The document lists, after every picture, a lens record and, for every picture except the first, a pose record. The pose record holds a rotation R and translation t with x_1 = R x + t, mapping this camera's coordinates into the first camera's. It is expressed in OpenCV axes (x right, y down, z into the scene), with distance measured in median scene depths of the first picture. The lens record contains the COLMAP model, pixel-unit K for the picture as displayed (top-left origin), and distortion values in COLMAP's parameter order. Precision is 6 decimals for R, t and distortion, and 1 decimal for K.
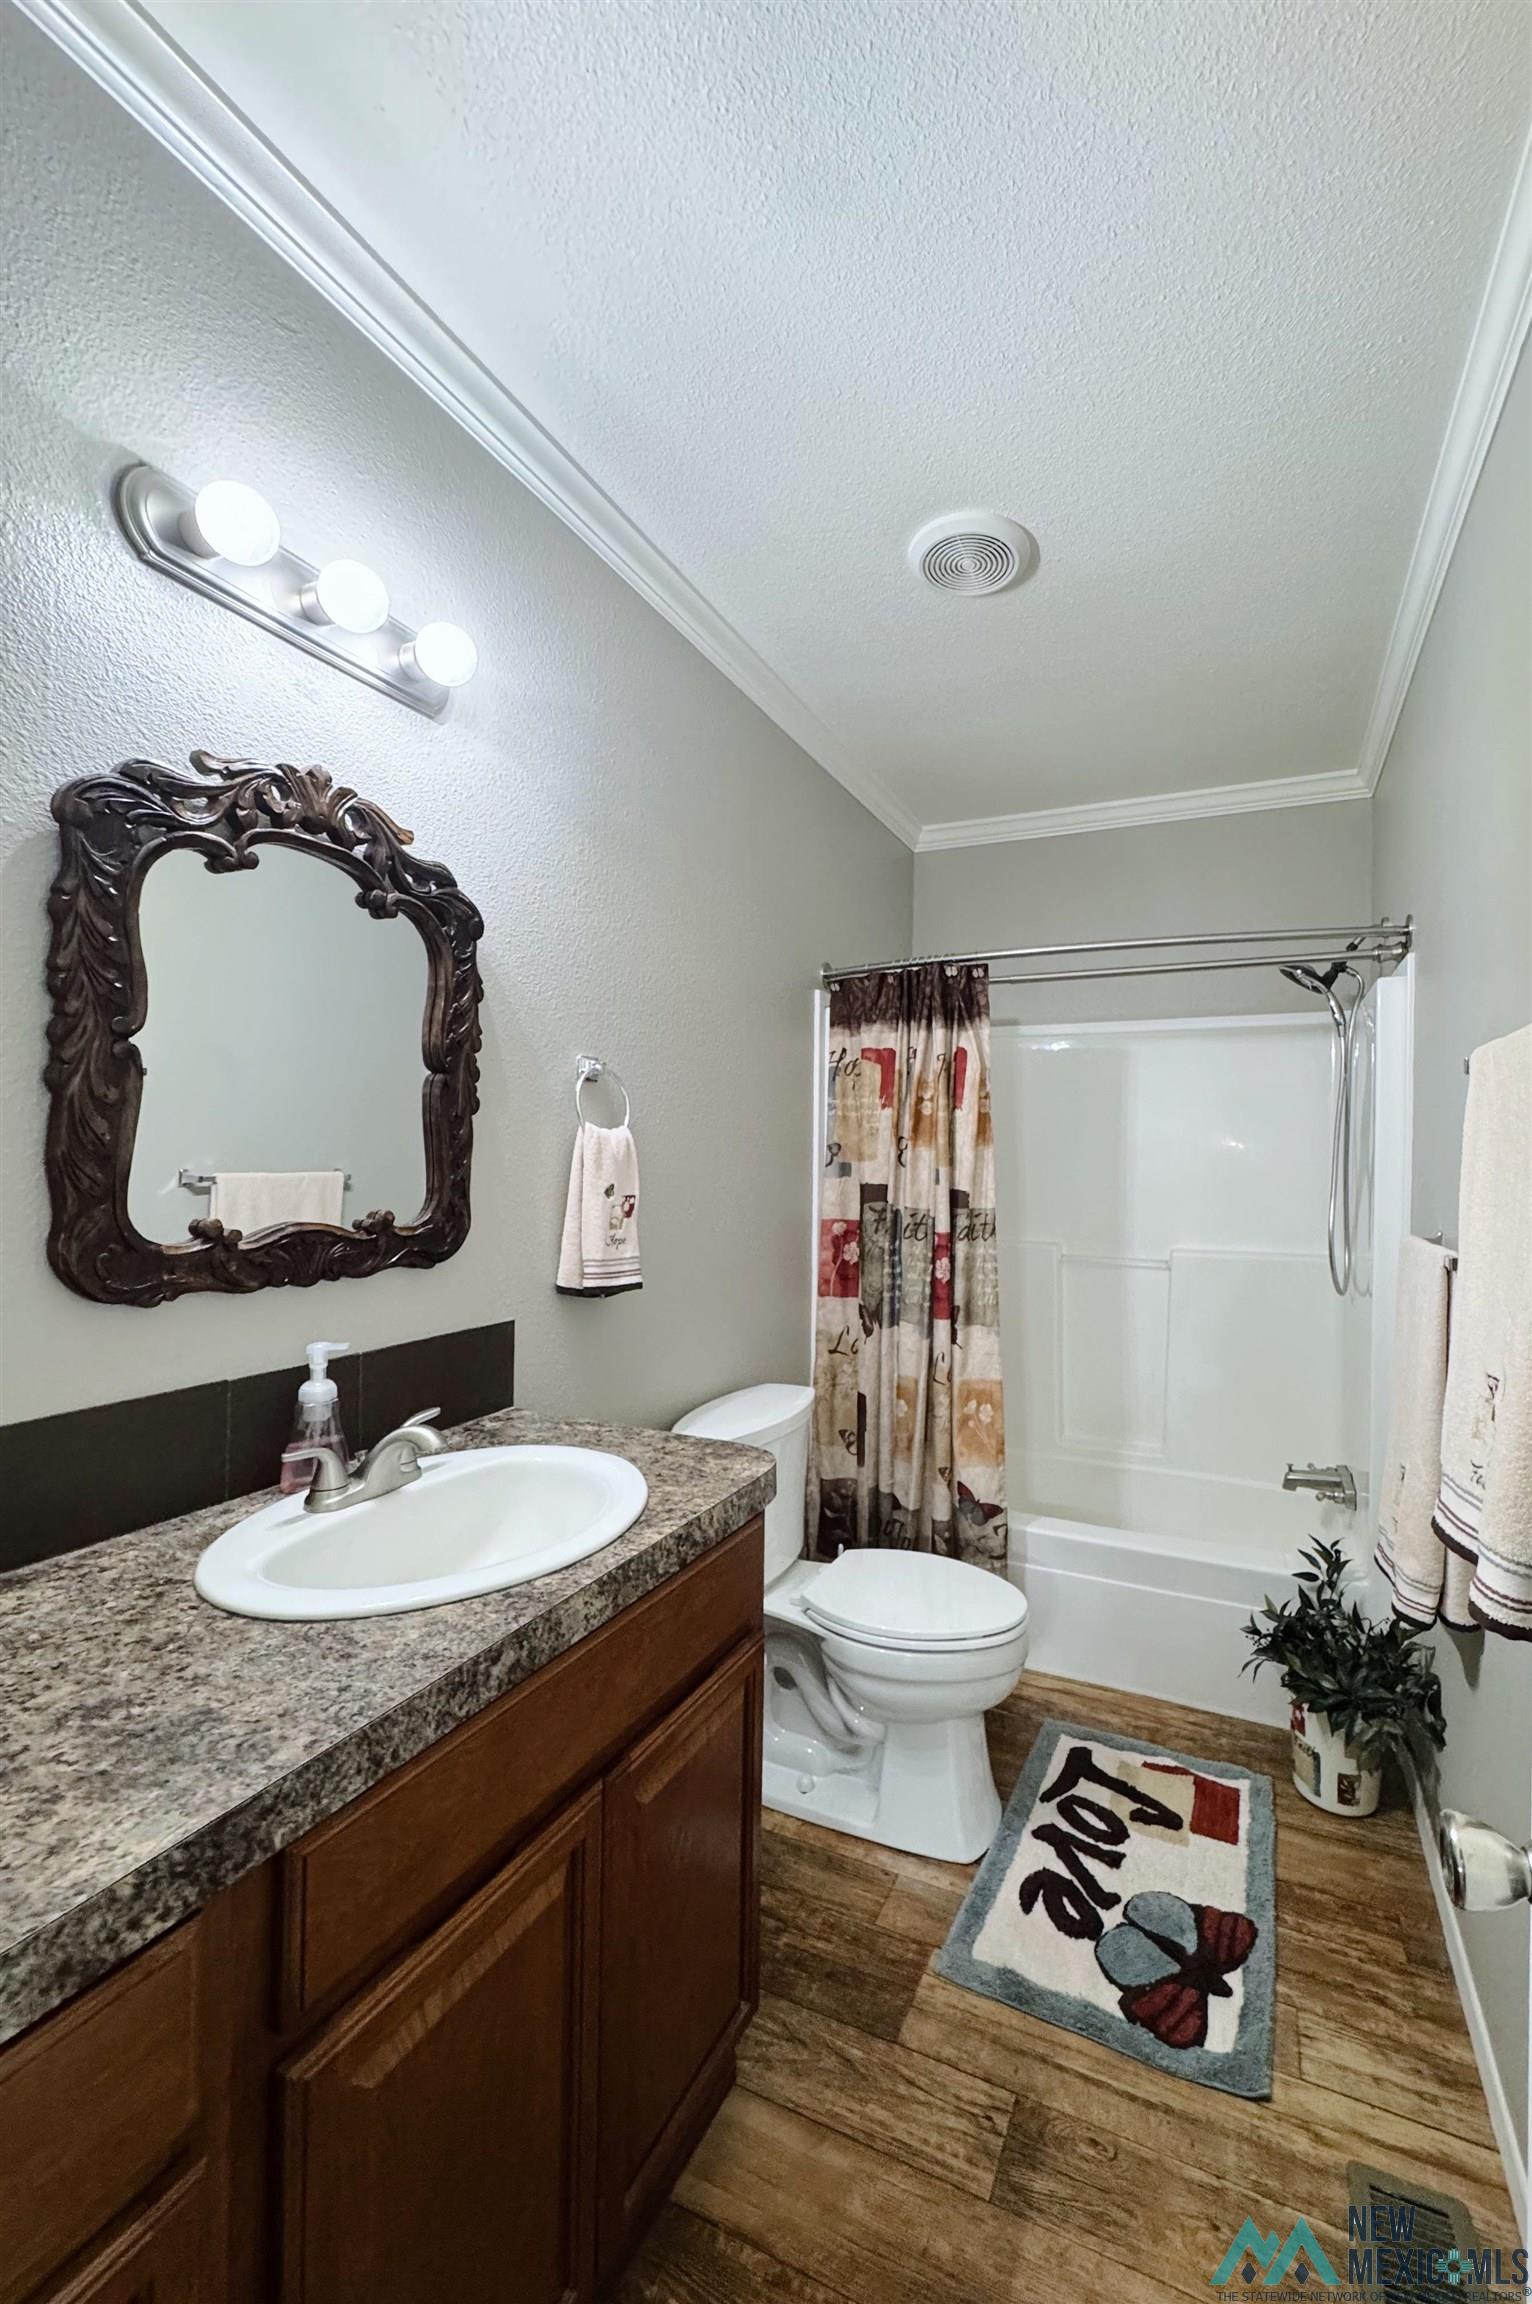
lens RADIAL K [[913.2, 0, 868.4], [0, 913.2, 1165.2], [0, 0, 1]] dist [-0.003978, 0.000614]
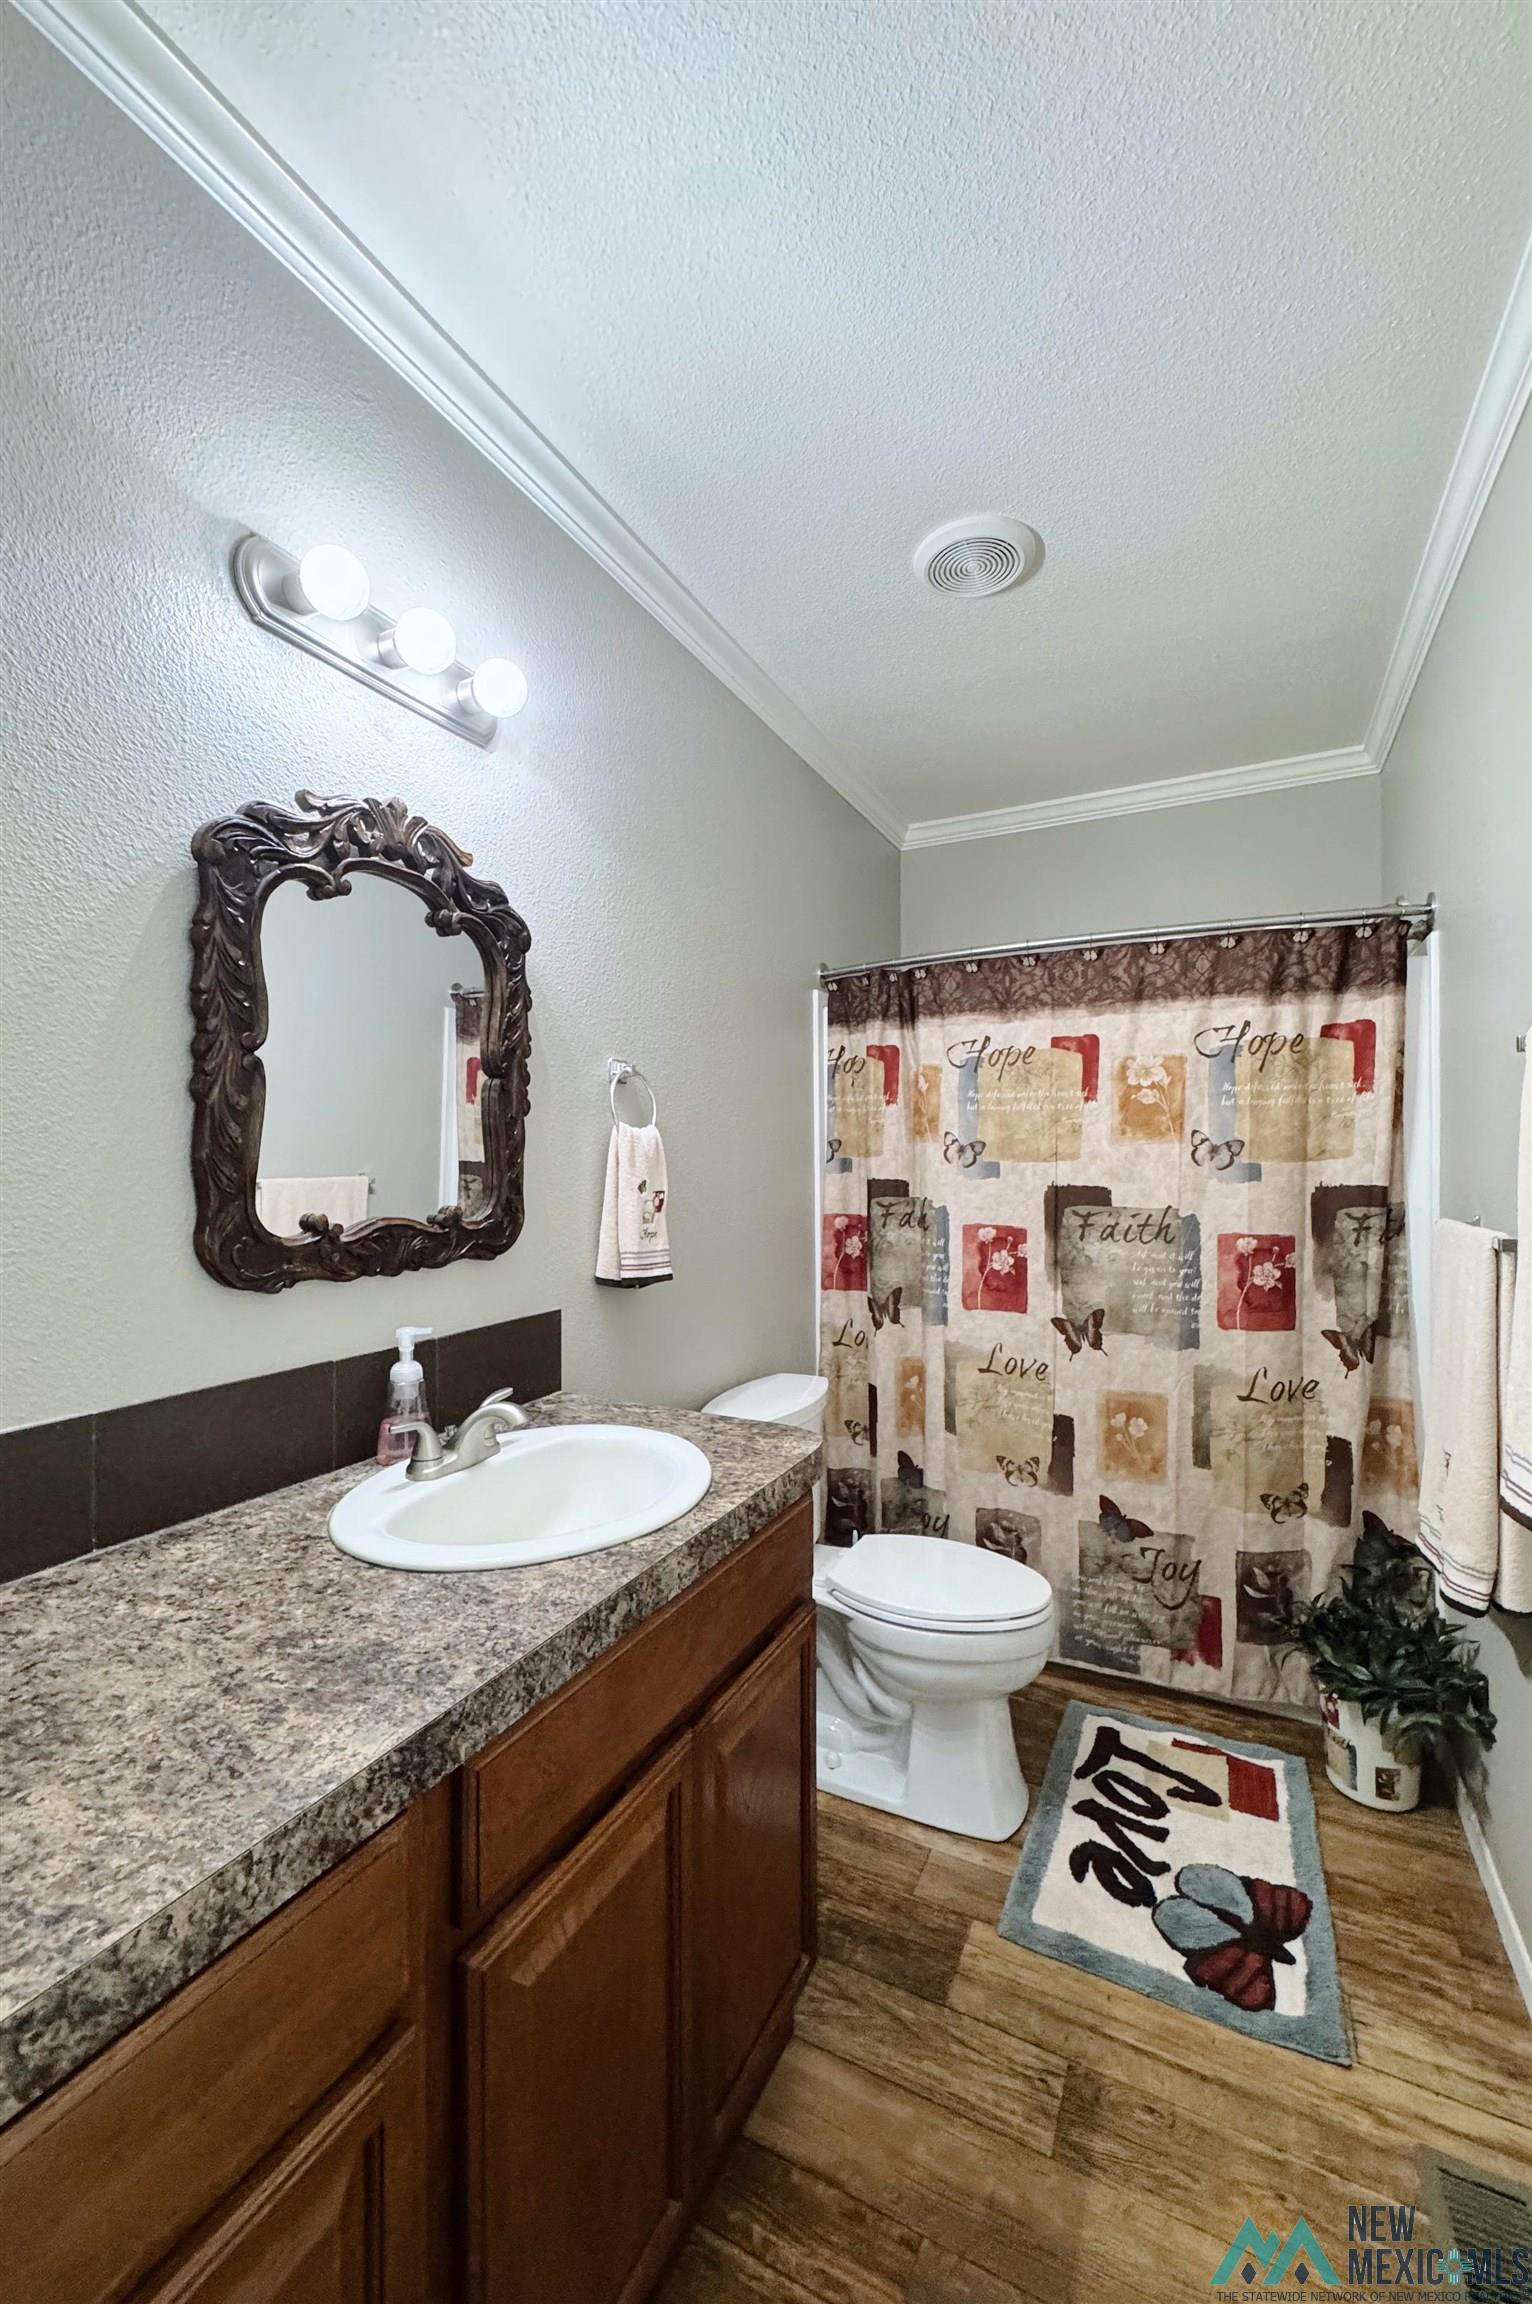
lens RADIAL K [[913.2, 0, 758.0], [0, 913.2, 1165.0], [0, 0, 1]] dist [-0.003978, 0.000614]
pose [[0.996728, -0.017355, -0.078937, -0.095562], [0.017298, 0.999849, -0.001413, 0.009702], [0.078950, 0.000043, 0.996879, -0.053338]]
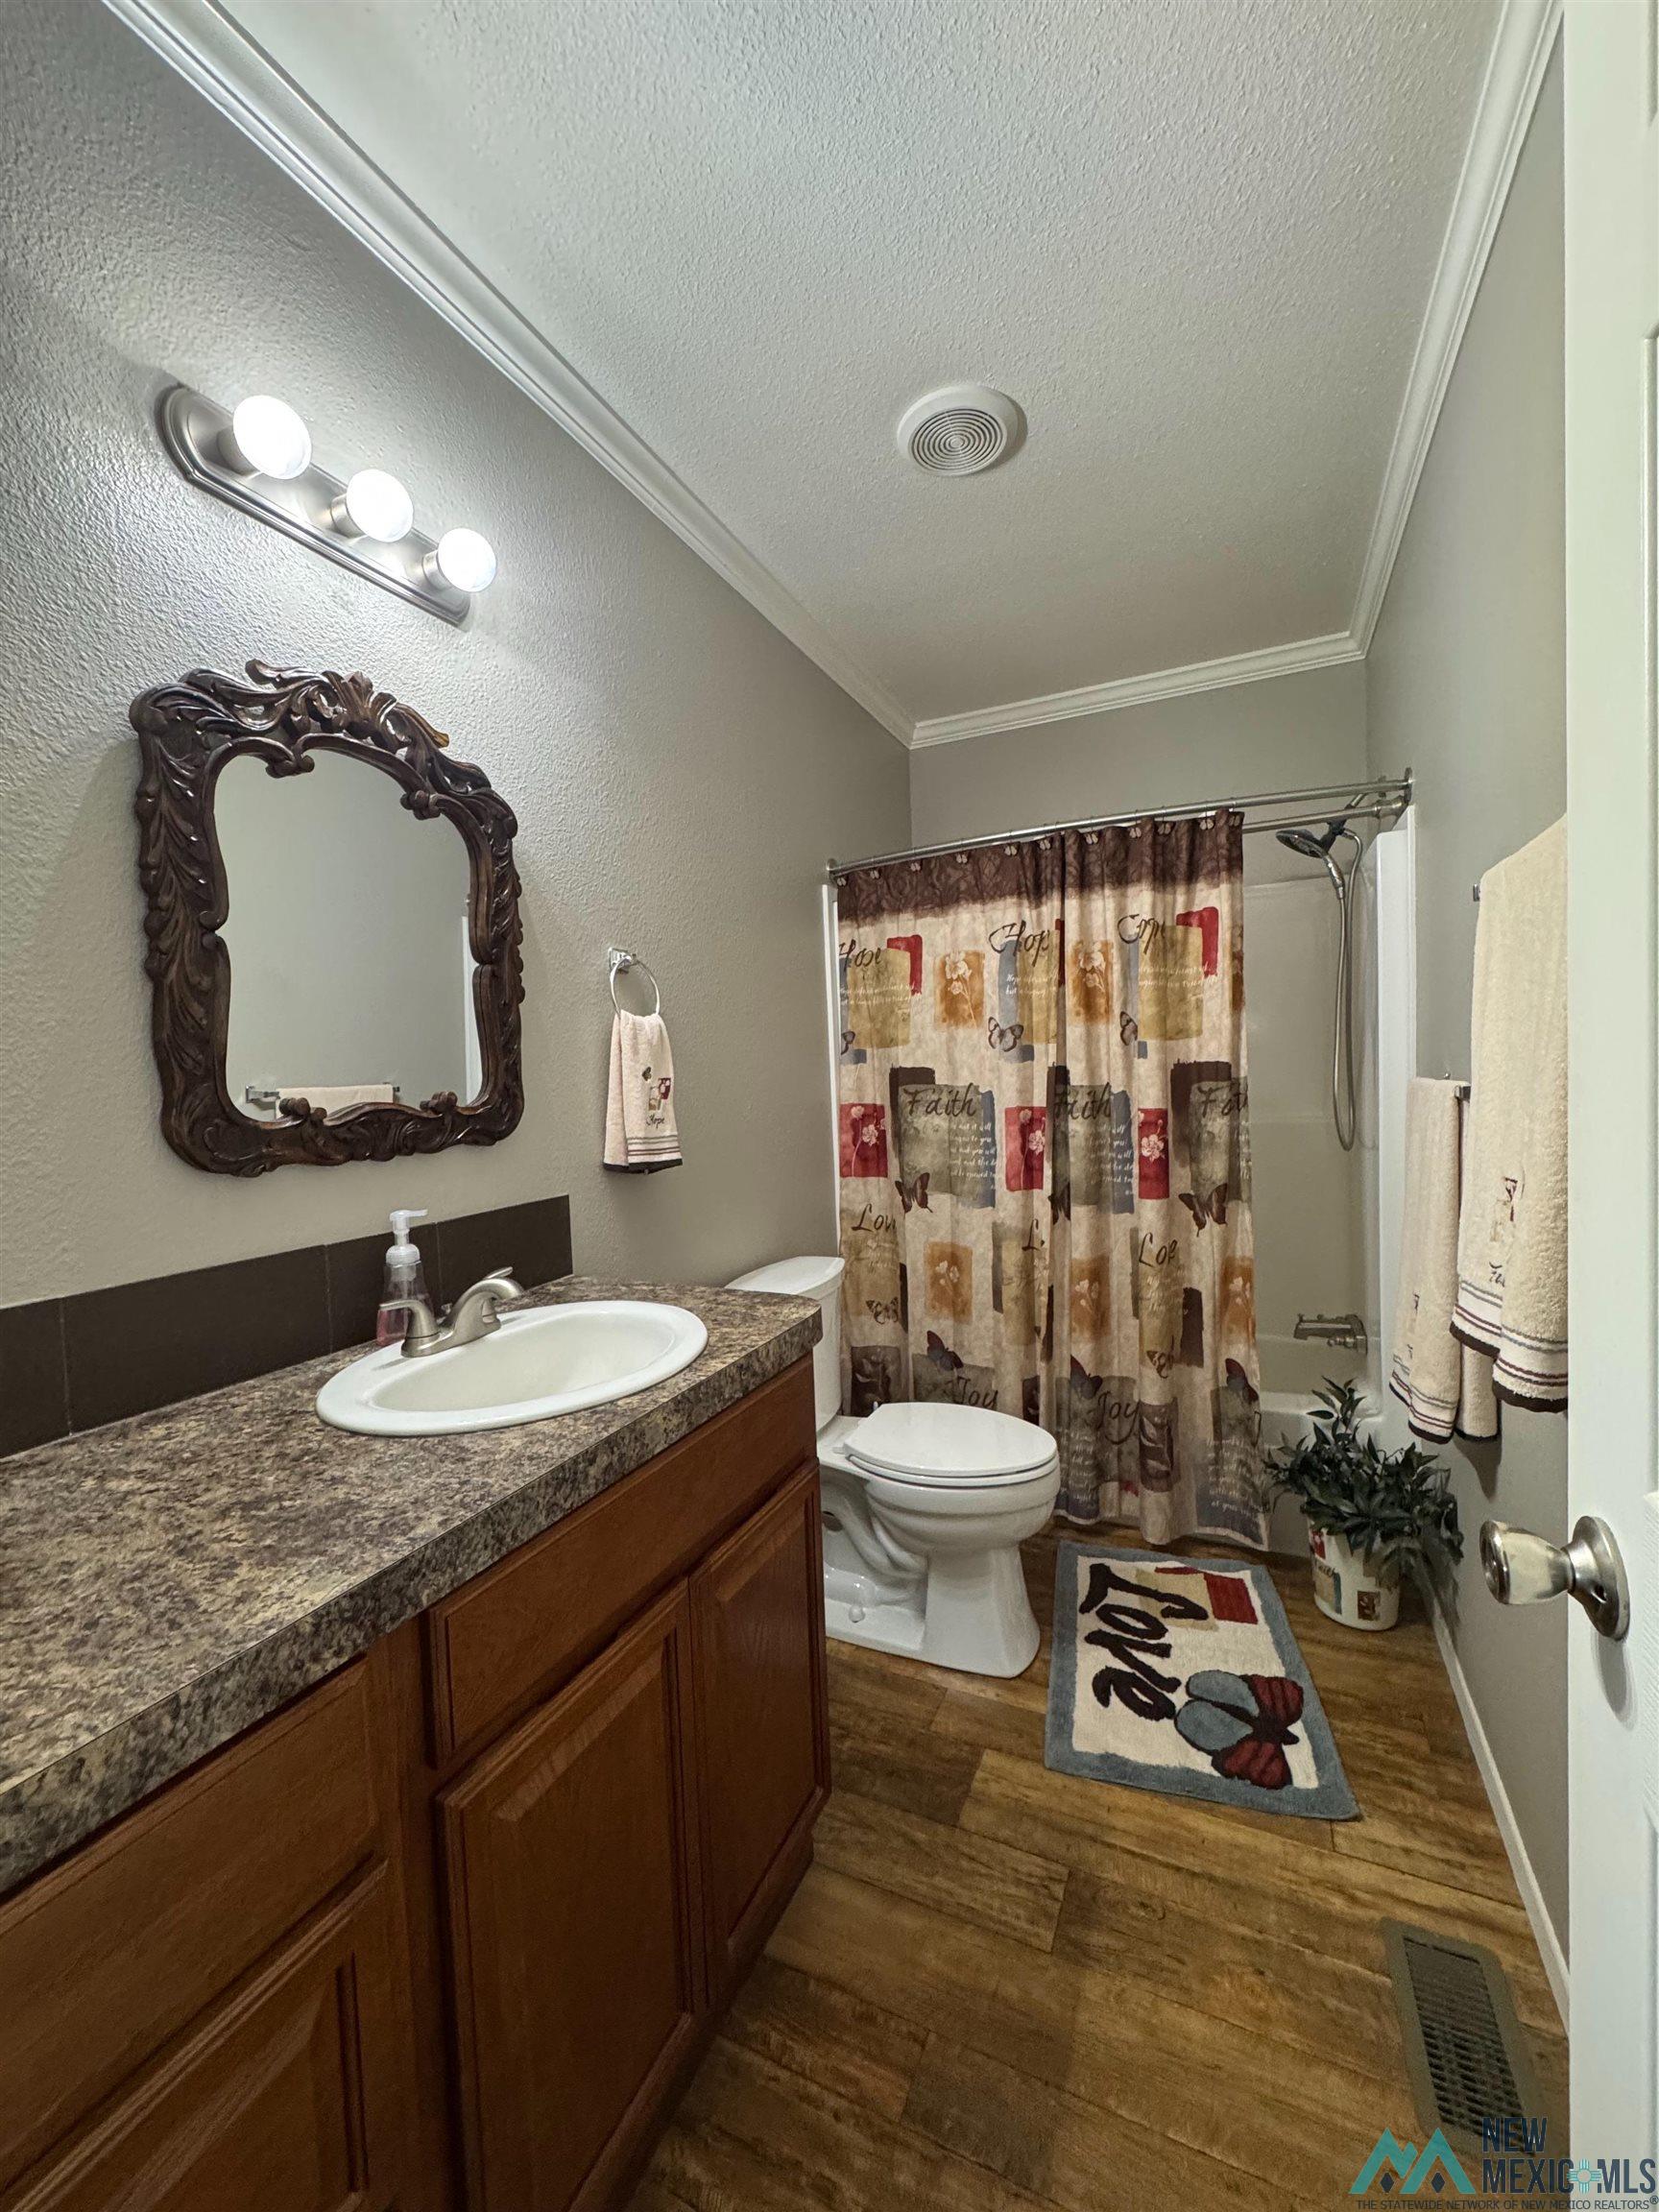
lens RADIAL K [[875.4, 0, 835.1], [0, 875.4, 1118.7], [0, 0, 1]] dist [-0.003317, 0.000316]
pose [[0.997846, -0.049467, -0.043086, -0.032119], [0.051446, 0.997611, 0.046112, 0.063512], [0.040702, -0.048229, 0.998007, -0.020321]]
